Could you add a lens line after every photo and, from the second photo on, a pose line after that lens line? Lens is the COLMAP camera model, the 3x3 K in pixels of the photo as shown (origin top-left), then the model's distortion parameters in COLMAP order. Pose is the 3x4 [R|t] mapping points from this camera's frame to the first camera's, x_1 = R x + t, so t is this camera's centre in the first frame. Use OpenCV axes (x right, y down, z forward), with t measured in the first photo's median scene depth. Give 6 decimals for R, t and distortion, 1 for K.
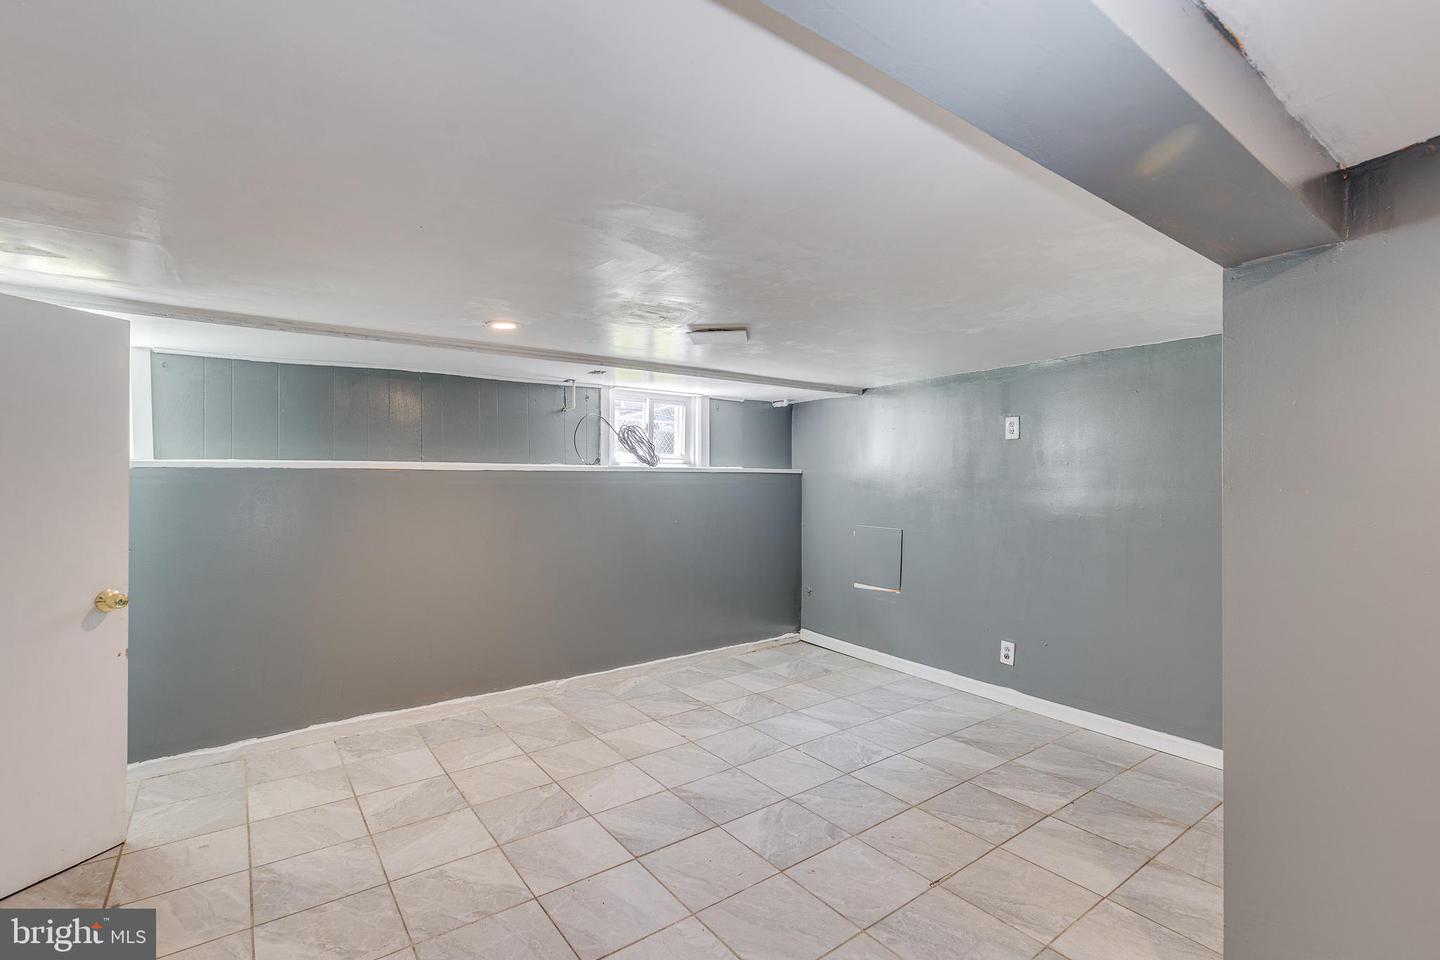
lens RADIAL K [[651.1, 0, 722.5], [0, 651.1, 484.5], [0, 0, 1]] dist [0.011733, -0.000651]
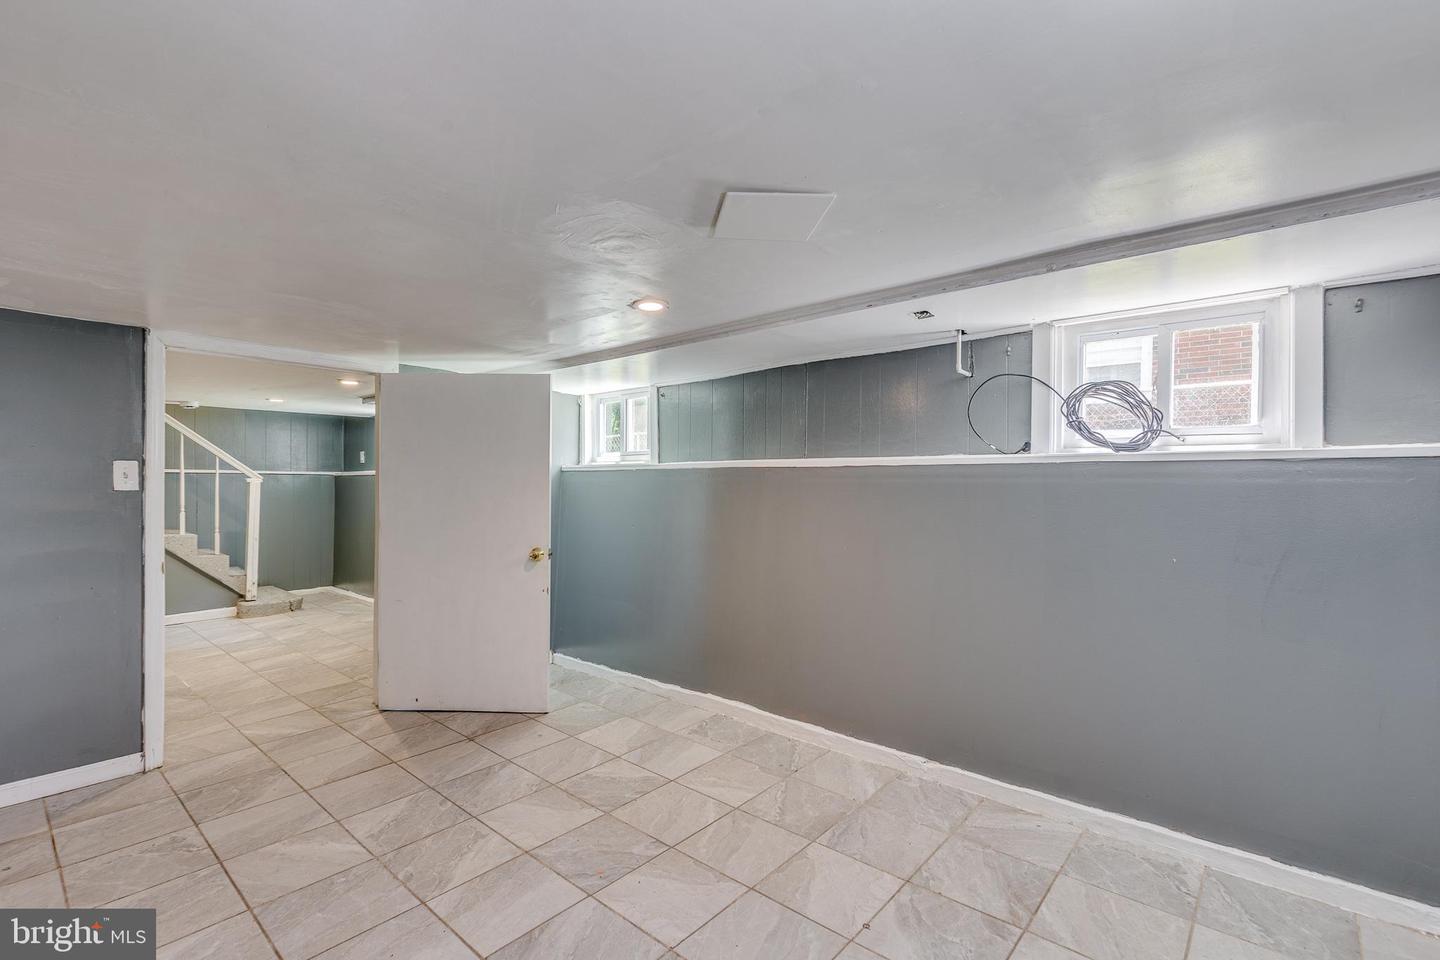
lens RADIAL K [[655.5, 0, 724.8], [0, 655.5, 477.2], [0, 0, 1]] dist [0.005993, -0.000182]
pose [[0.212232, -0.003902, -0.977211, 0.424630], [-0.006140, 0.999967, -0.005327, -0.002151], [0.977200, 0.007130, 0.212201, 0.671666]]
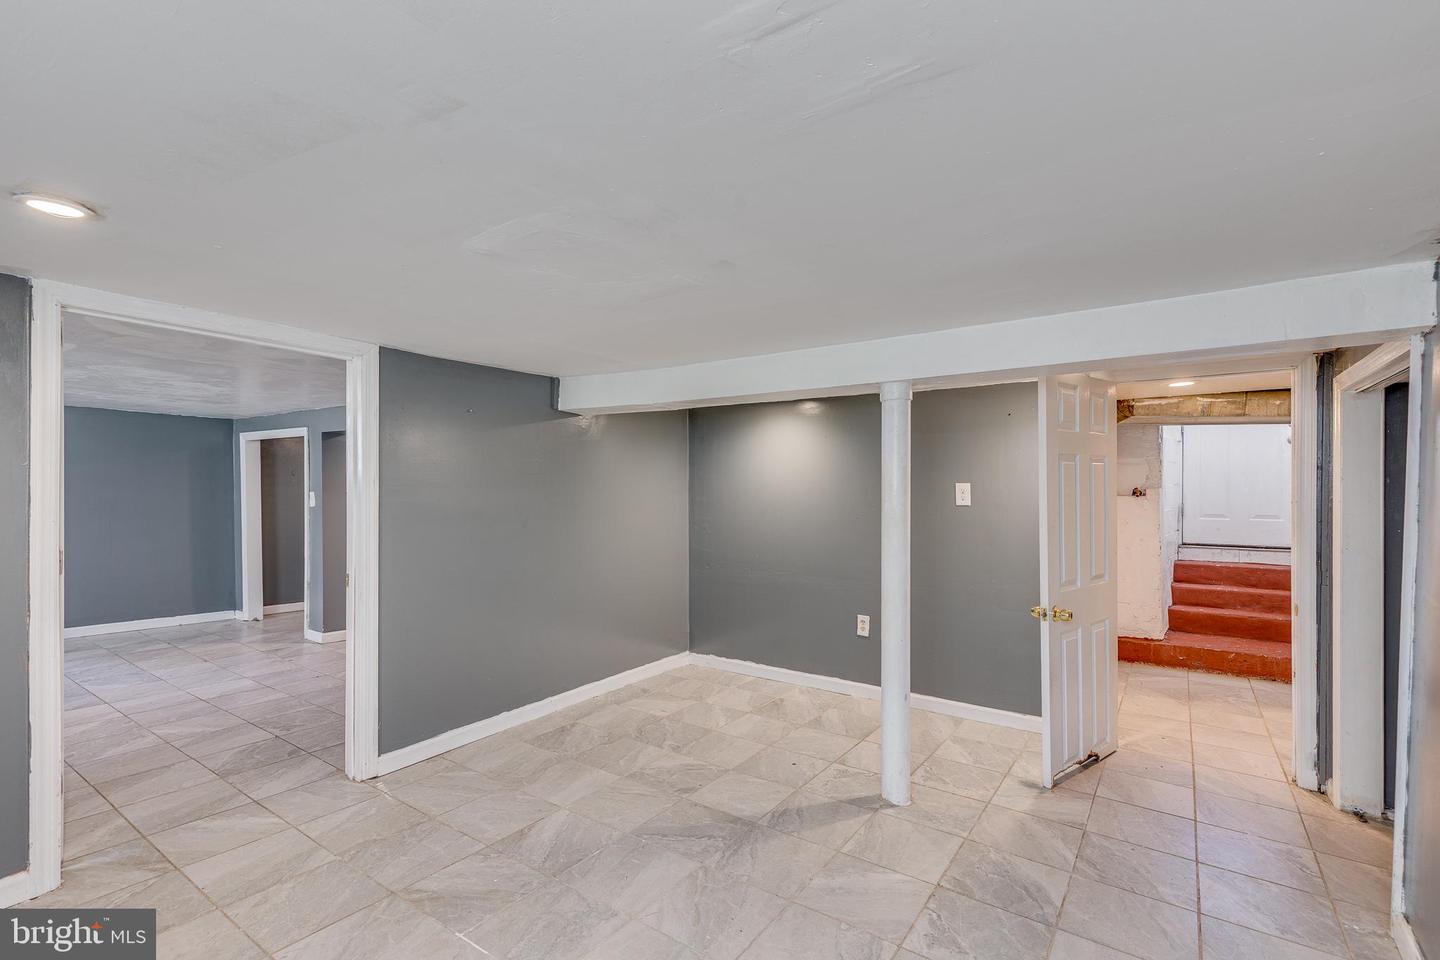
lens RADIAL K [[659.5, 0, 722.9], [0, 659.5, 494.7], [0, 0, 1]] dist [0.001988, -0.000365]
pose [[-0.311616, -0.005681, 0.950191, -1.388340], [-0.008019, 0.999962, 0.003349, -0.000318], [-0.950174, -0.006576, -0.311650, 0.000551]]
